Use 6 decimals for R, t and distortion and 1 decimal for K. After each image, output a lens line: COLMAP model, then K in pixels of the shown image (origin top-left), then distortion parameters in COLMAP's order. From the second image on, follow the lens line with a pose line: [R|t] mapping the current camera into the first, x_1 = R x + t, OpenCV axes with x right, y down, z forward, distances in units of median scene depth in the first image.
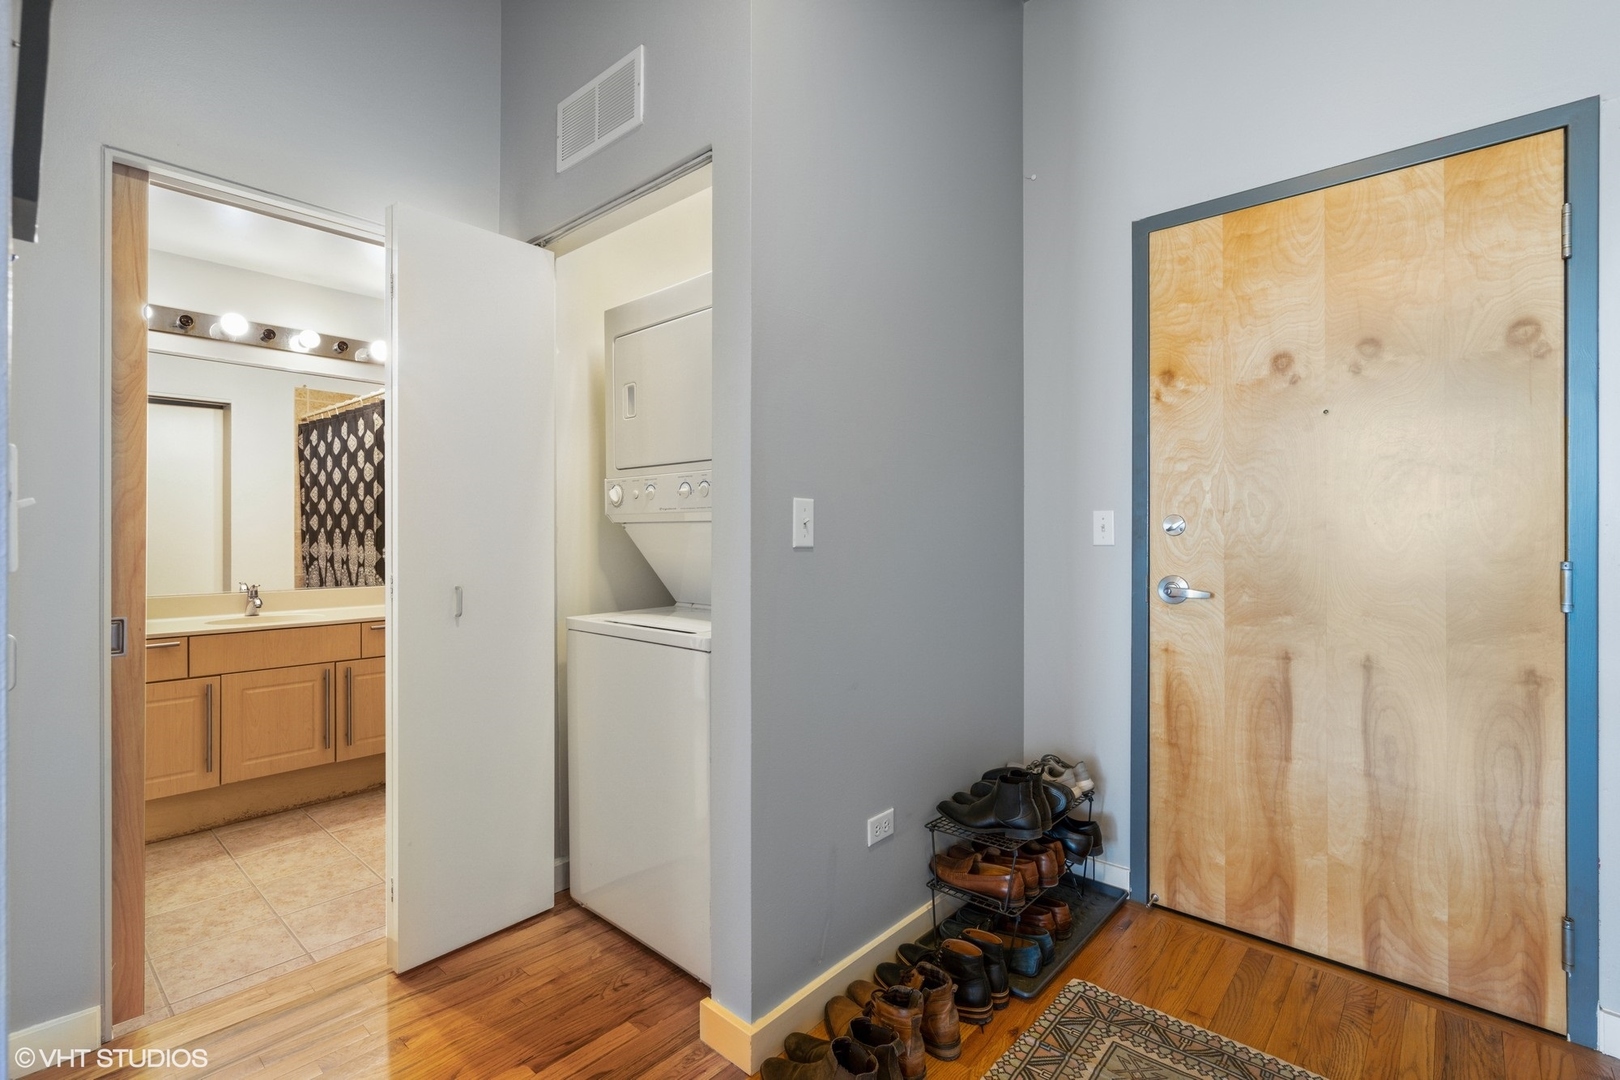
lens RADIAL K [[755.6, 0, 820.4], [0, 755.6, 537.6], [0, 0, 1]] dist [-0.001913, 0.002098]
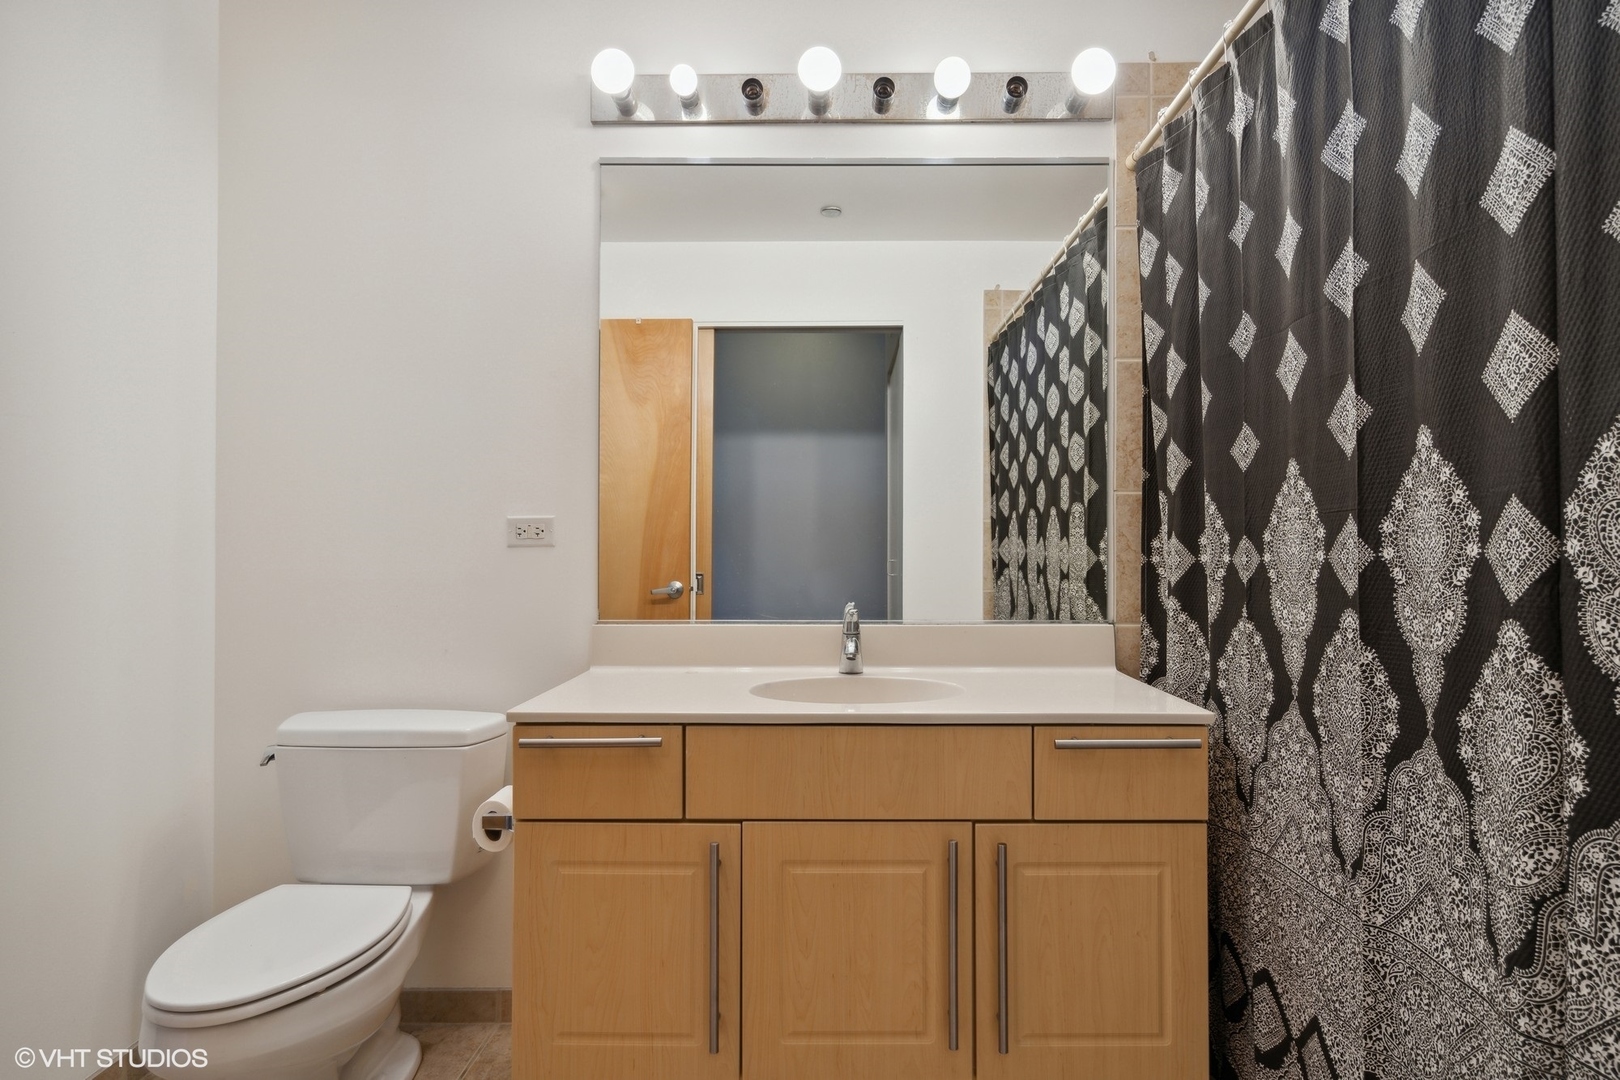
lens RADIAL K [[997.6, 0, 811.7], [0, 997.6, 539.3], [0, 0, 1]] dist [0.002497, 0.000310]
pose [[0.673052, -0.005345, -0.739575, -0.226968], [-0.002451, 0.999952, -0.009458, 0.017947], [0.739591, 0.008178, 0.673007, 0.421423]]
